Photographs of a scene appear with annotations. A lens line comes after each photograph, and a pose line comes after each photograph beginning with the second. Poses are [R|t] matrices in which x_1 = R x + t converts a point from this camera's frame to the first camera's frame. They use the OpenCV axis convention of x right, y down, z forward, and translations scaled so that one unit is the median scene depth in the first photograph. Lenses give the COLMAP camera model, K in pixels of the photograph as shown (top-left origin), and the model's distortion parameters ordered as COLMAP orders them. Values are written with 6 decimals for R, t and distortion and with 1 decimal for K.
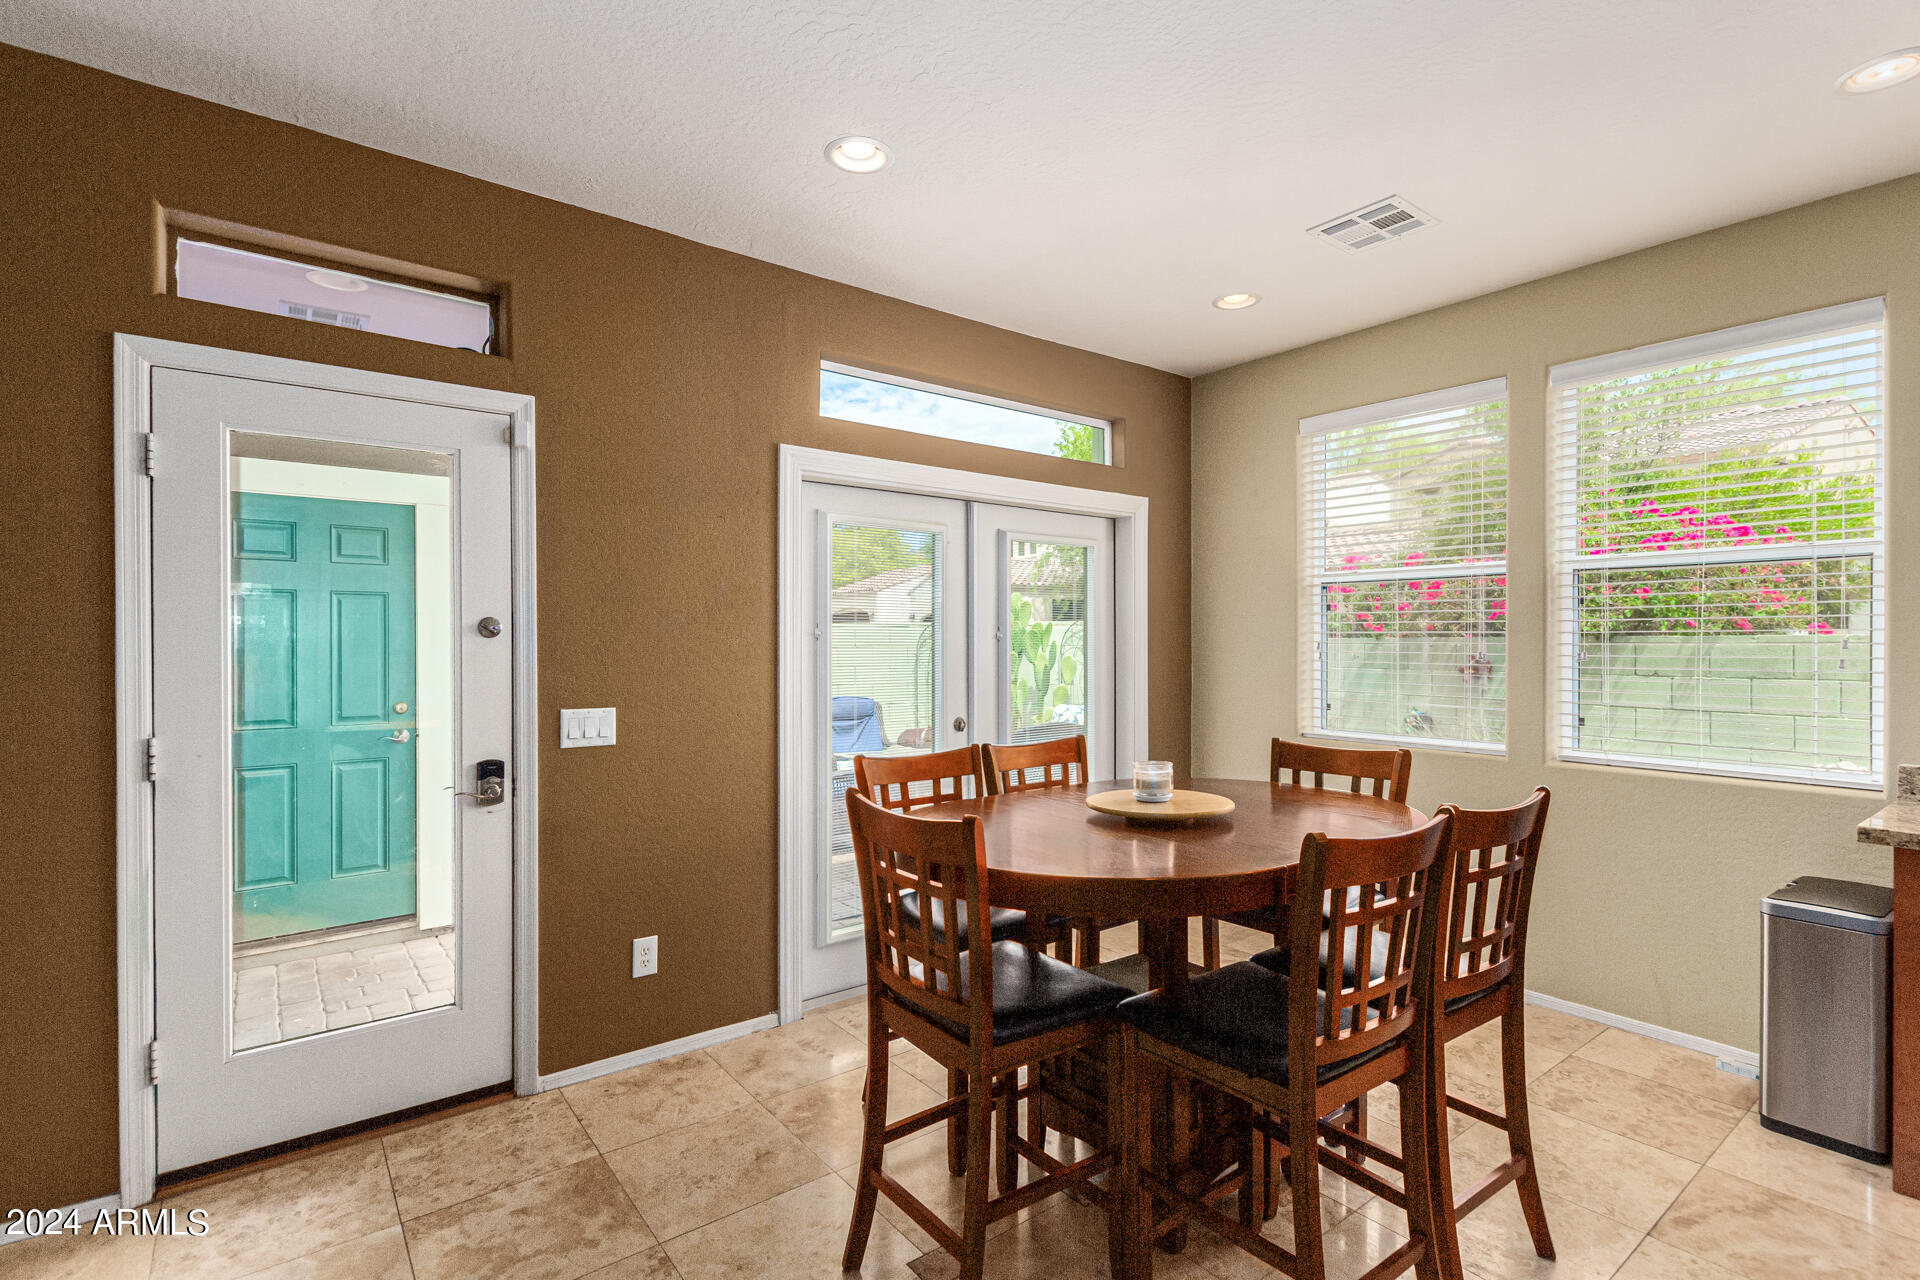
lens RADIAL K [[904.5, 0, 960.0], [0, 904.5, 640.0], [0, 0, 1]] dist [0.000014, -0.000575]
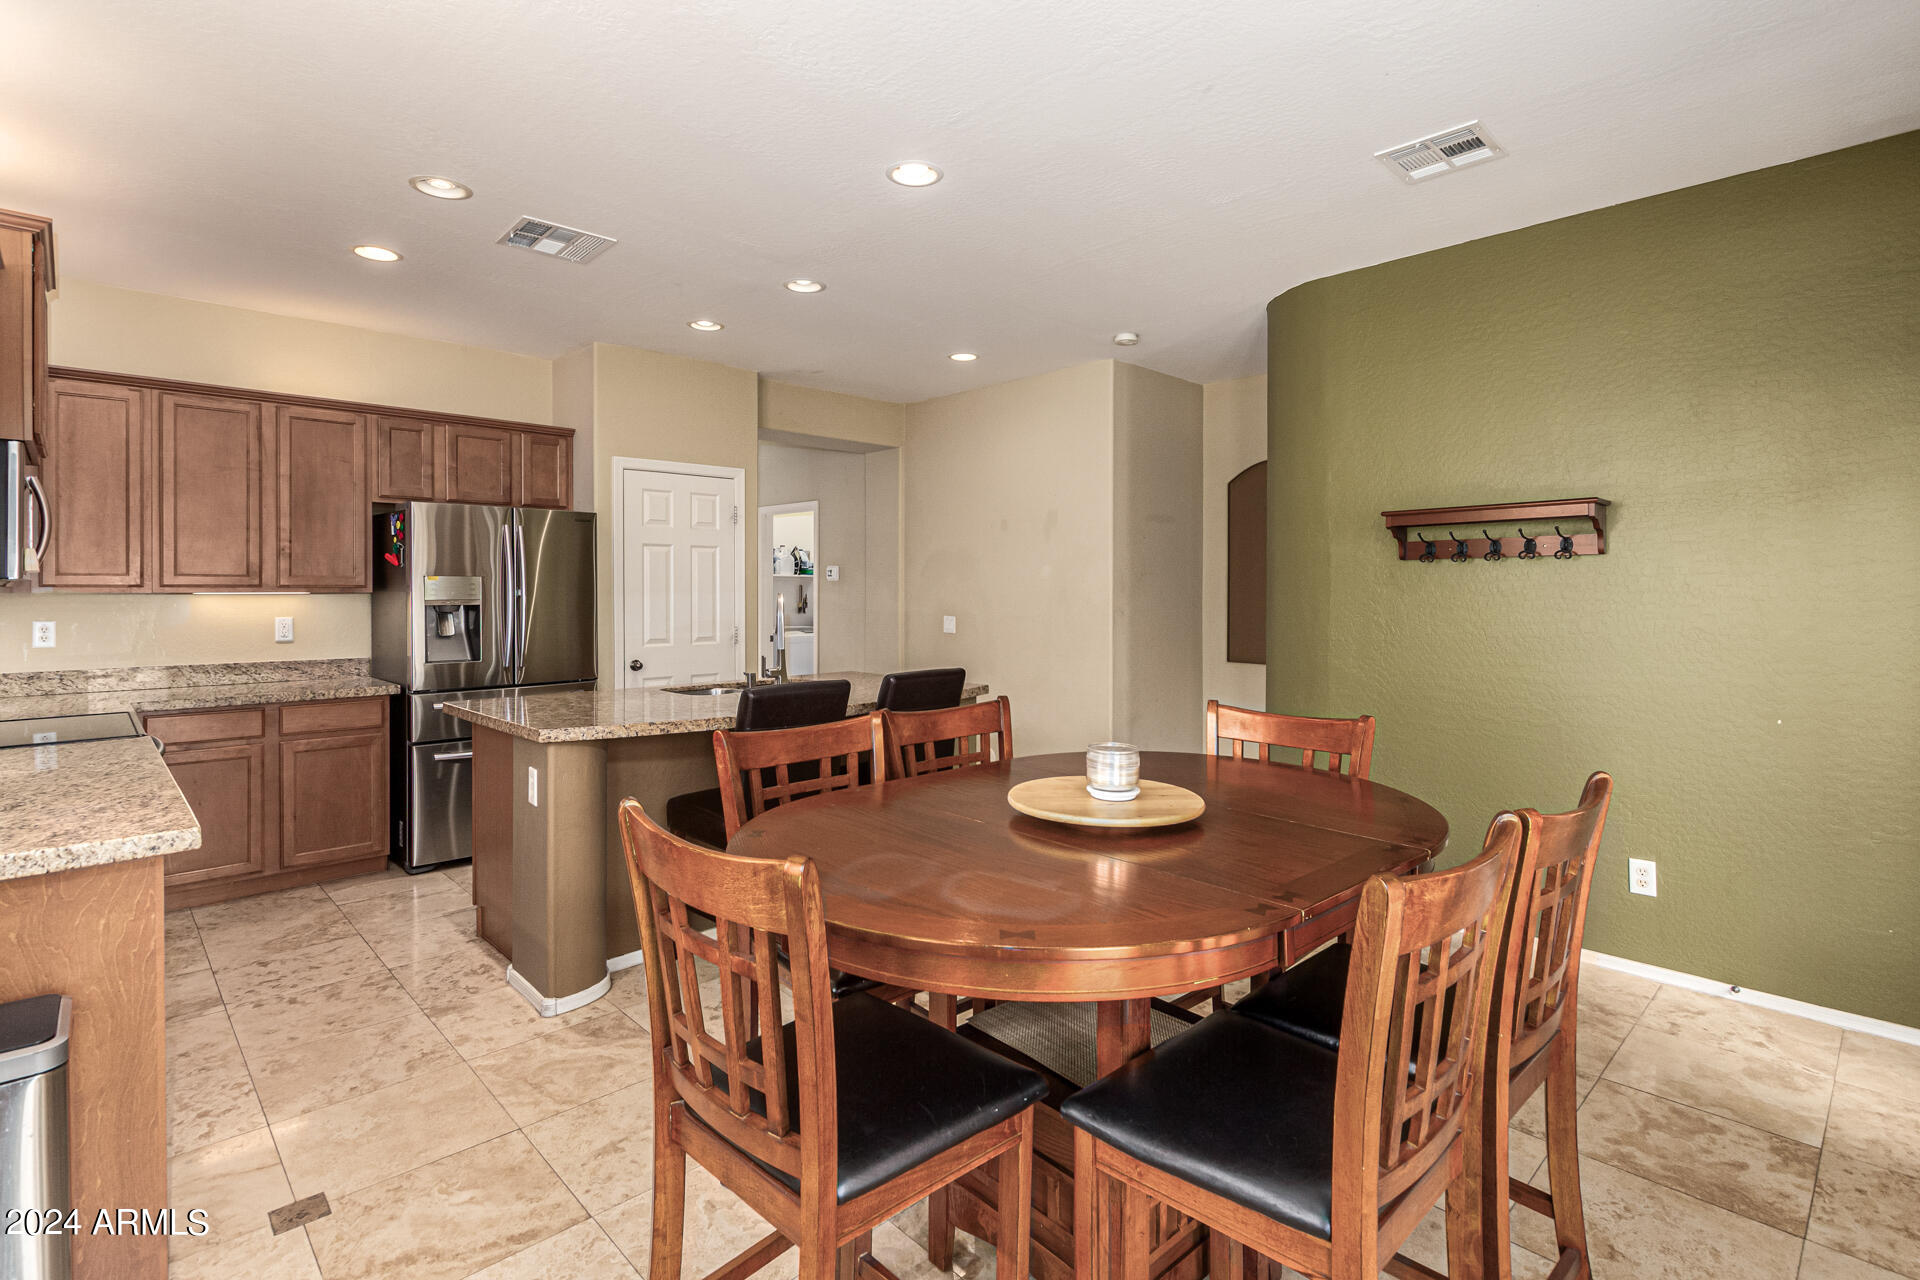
lens RADIAL K [[928.7, 0, 949.4], [0, 928.7, 592.6], [0, 0, 1]] dist [0.011156, -0.010386]
pose [[-0.994854, -0.000820, -0.101311, 0.369957], [-0.001130, 0.999995, 0.003003, 0.005565], [0.101308, 0.003102, -0.994850, 1.502739]]
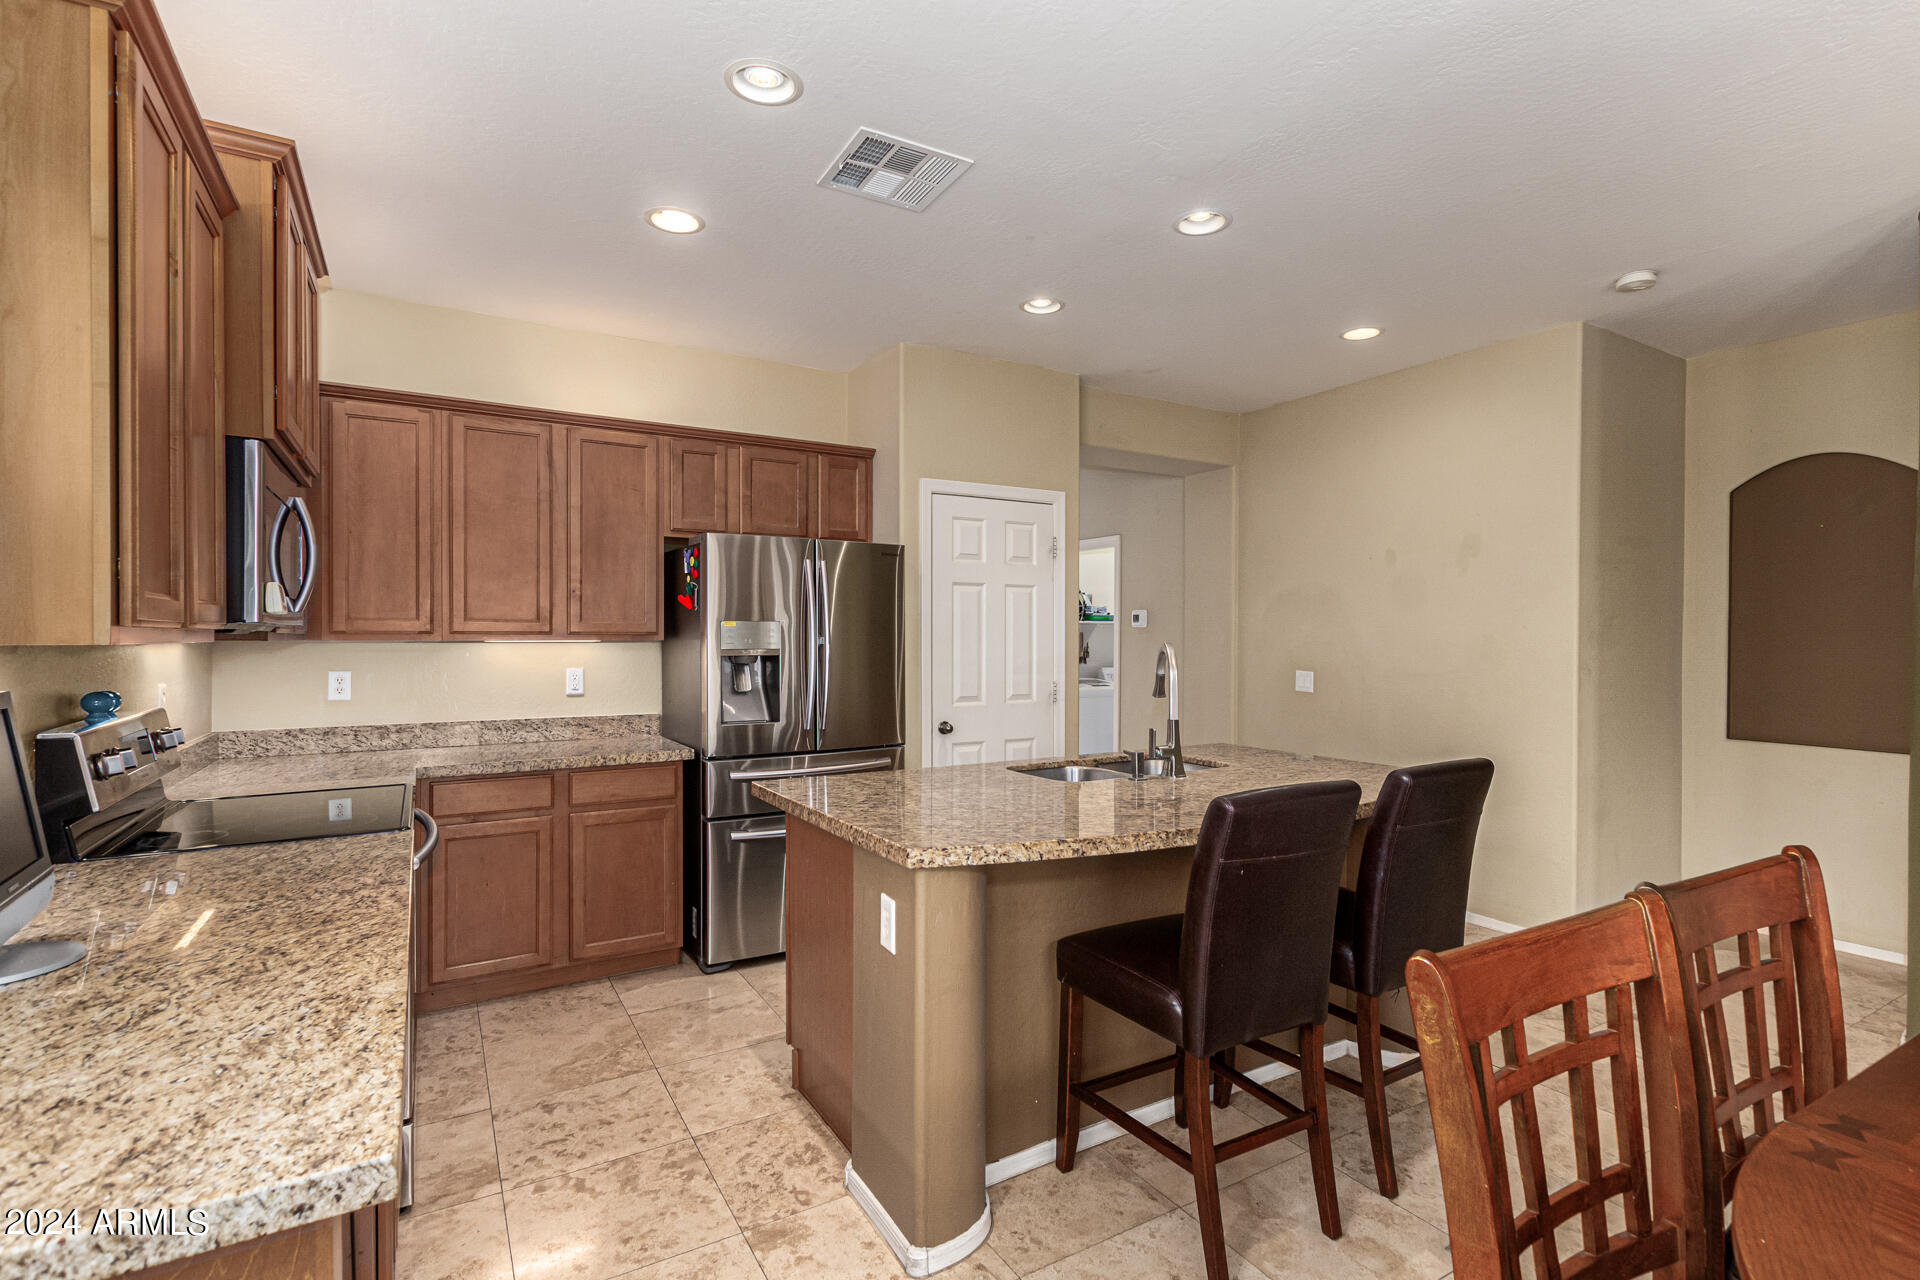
lens RADIAL K [[904.5, 0, 960.0], [0, 904.5, 640.0], [0, 0, 1]] dist [0.000014, -0.000575]
pose [[-0.992809, -0.003205, 0.119669, 0.605294], [-0.002808, 0.999990, 0.003484, 0.004802], [-0.119679, 0.003123, -0.992808, 1.078204]]
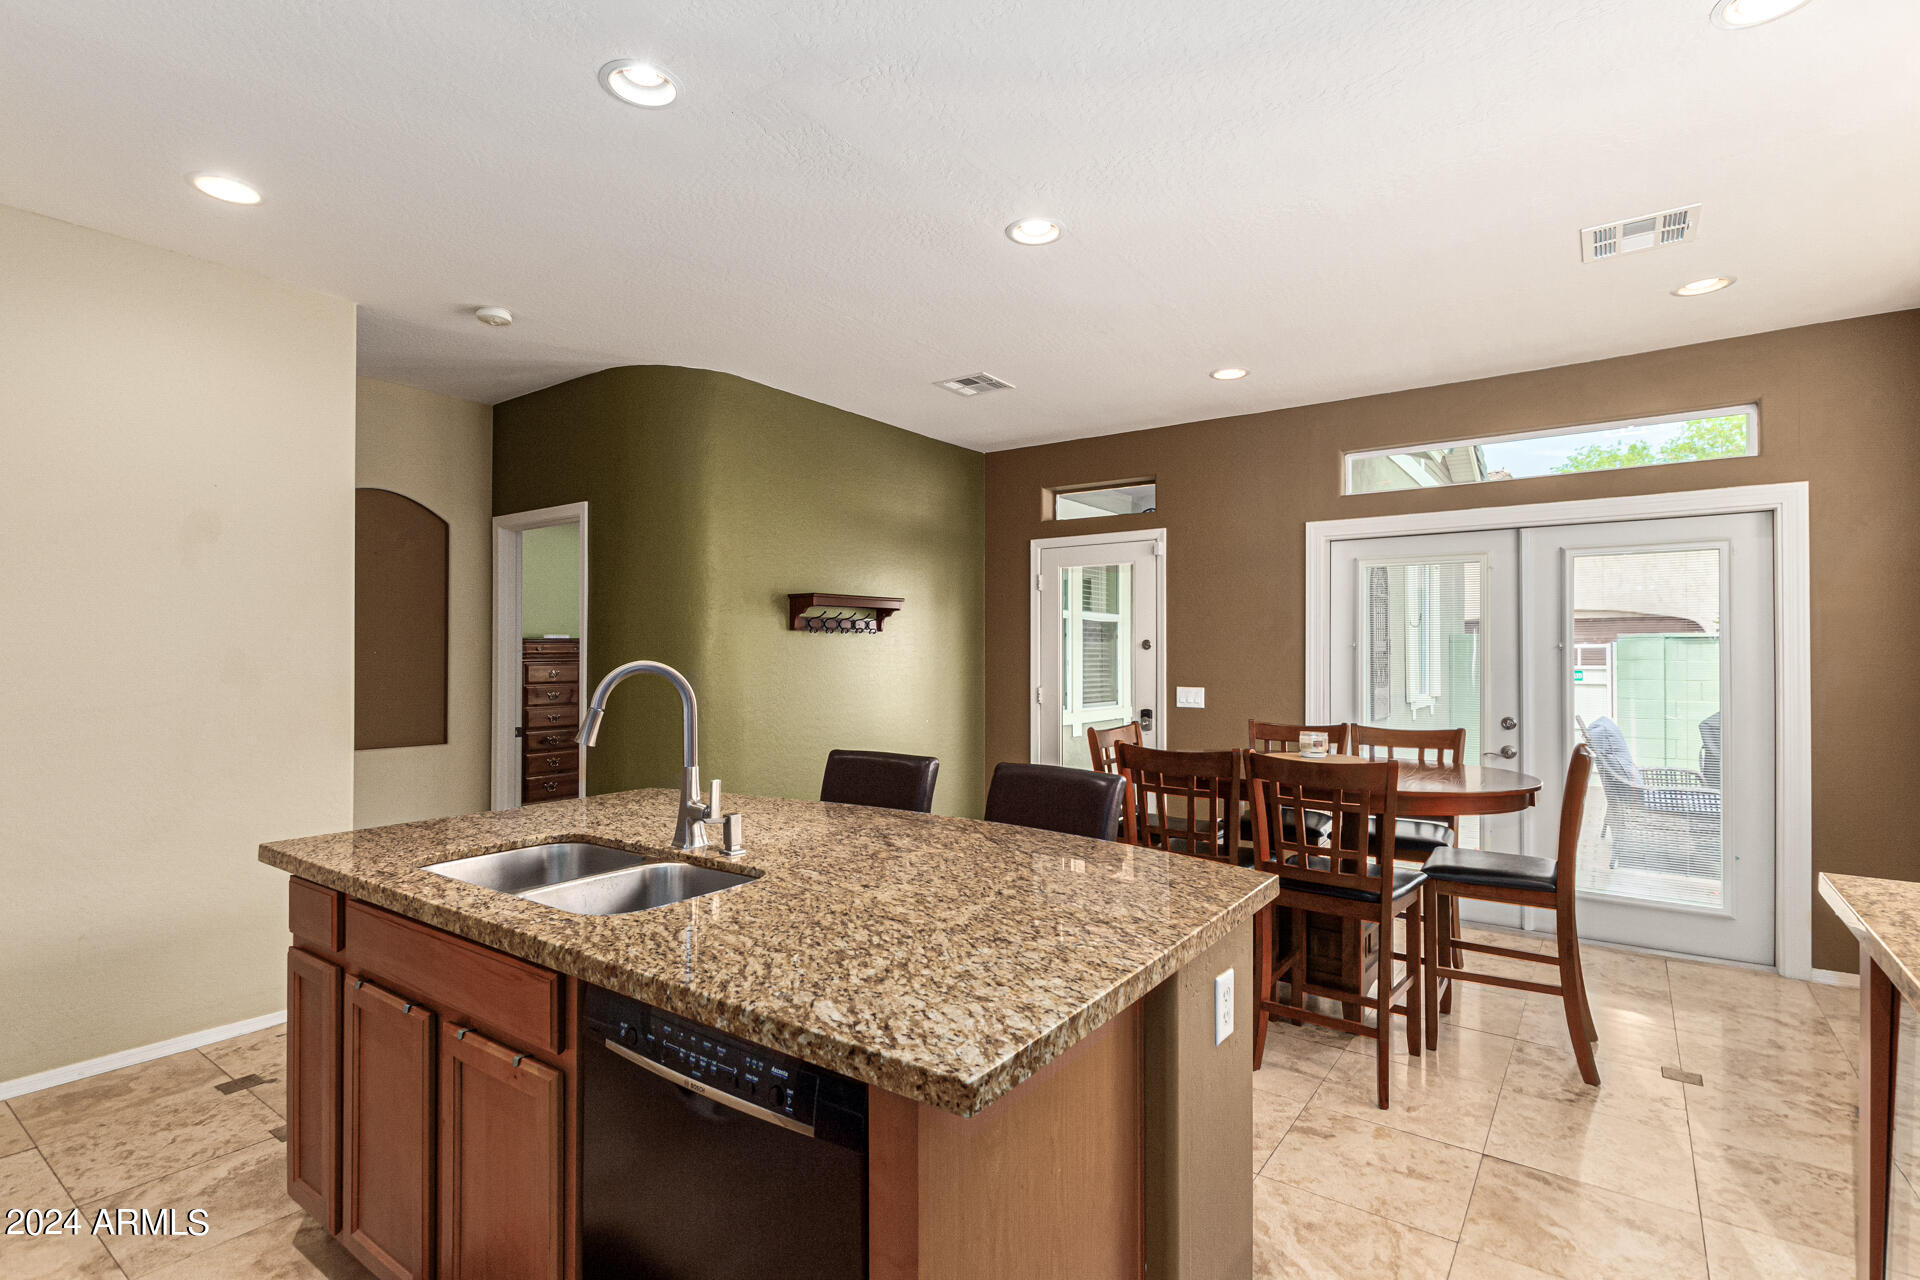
lens RADIAL K [[904.5, 0, 960.0], [0, 904.5, 640.0], [0, 0, 1]] dist [0.000014, -0.000575]
pose [[0.284120, -0.012679, -0.958705, 1.284786], [-0.000114, 0.999912, -0.013258, 0.002453], [0.958789, 0.003876, 0.284093, 0.006668]]
